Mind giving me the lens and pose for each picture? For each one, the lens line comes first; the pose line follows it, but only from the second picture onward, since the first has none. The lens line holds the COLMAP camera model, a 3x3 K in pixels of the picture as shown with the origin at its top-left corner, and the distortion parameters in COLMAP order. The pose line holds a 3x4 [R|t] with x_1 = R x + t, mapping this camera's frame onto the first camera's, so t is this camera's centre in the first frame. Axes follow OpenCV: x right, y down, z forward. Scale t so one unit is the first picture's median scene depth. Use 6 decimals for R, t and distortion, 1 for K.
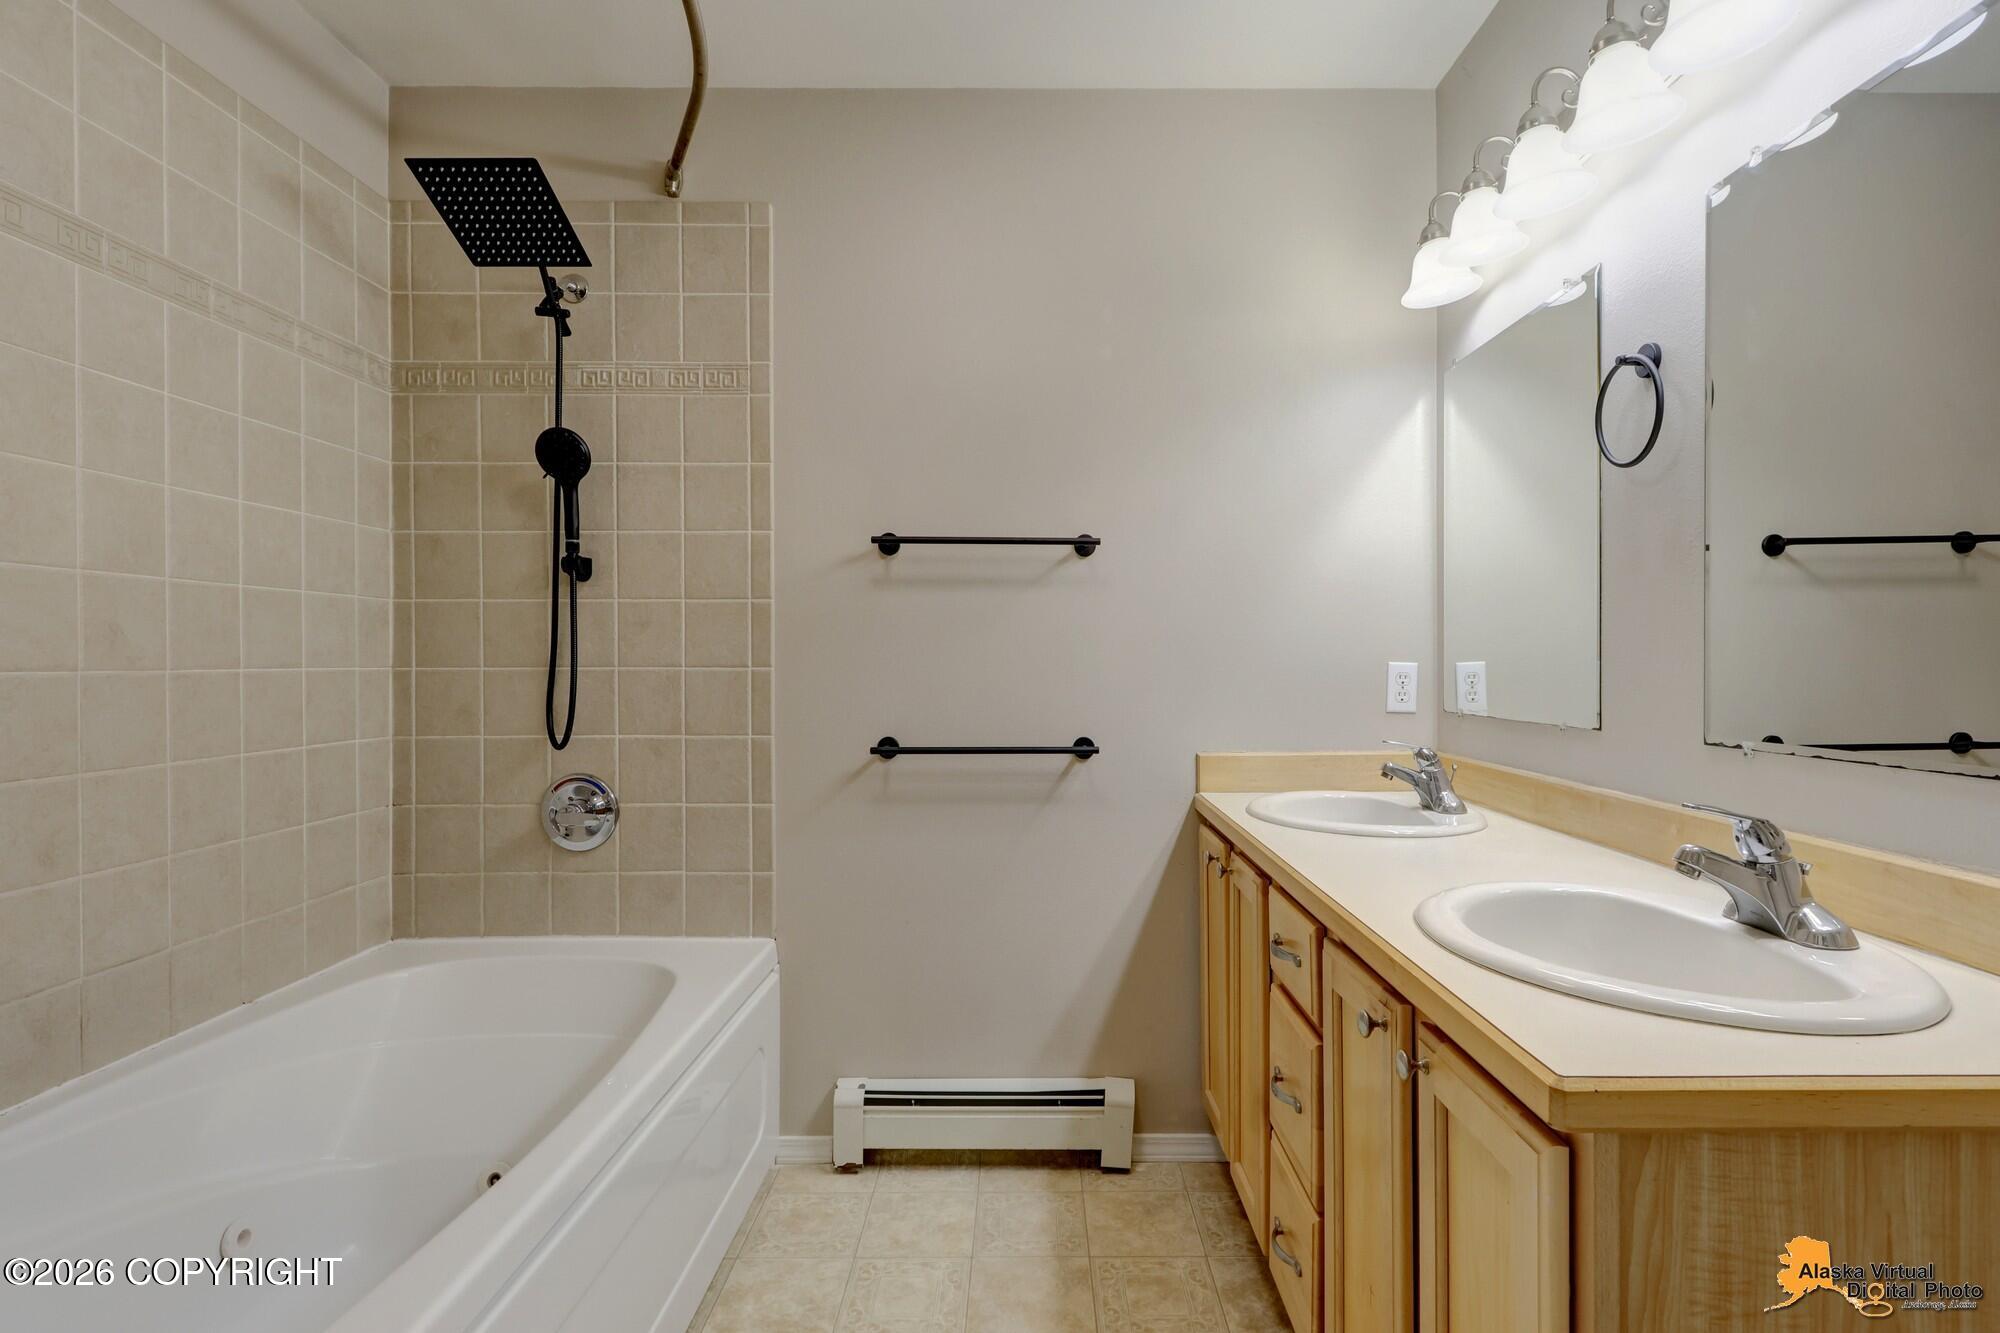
lens RADIAL K [[966.4, 0, 1000.0], [0, 966.4, 666.5], [0, 0, 1]] dist [0.010221, -0.008681]
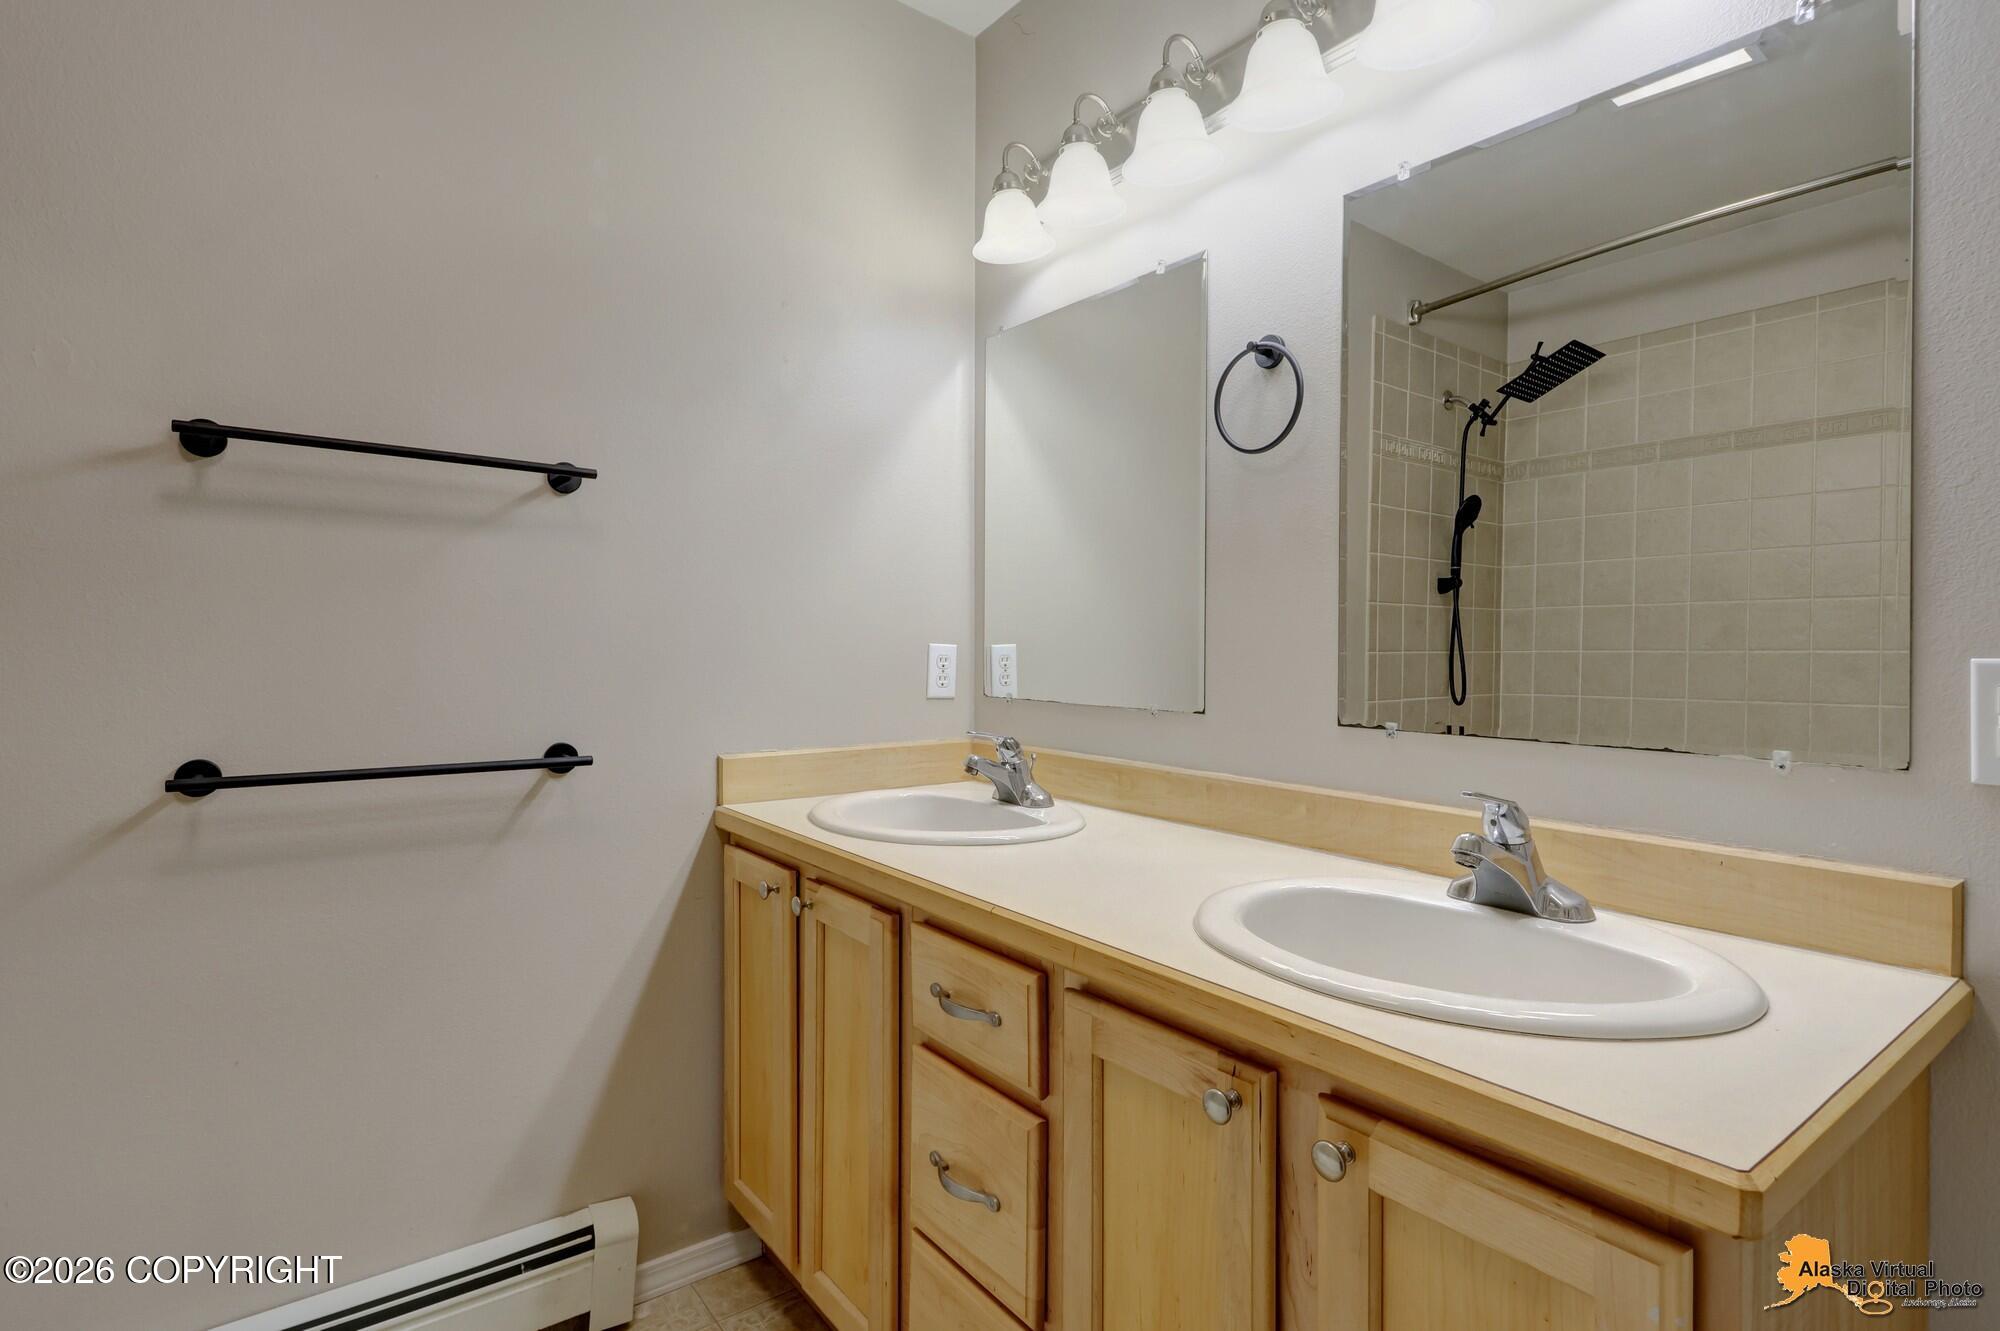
lens RADIAL K [[999.6, 0, 1073.5], [0, 999.6, 647.1], [0, 0, 1]] dist [0.003417, -0.000096]
pose [[0.772017, 0.007341, 0.635560, -0.099385], [-0.007322, 0.999970, -0.002655, 0.000359], [-0.635560, -0.002604, 0.772047, 0.195551]]
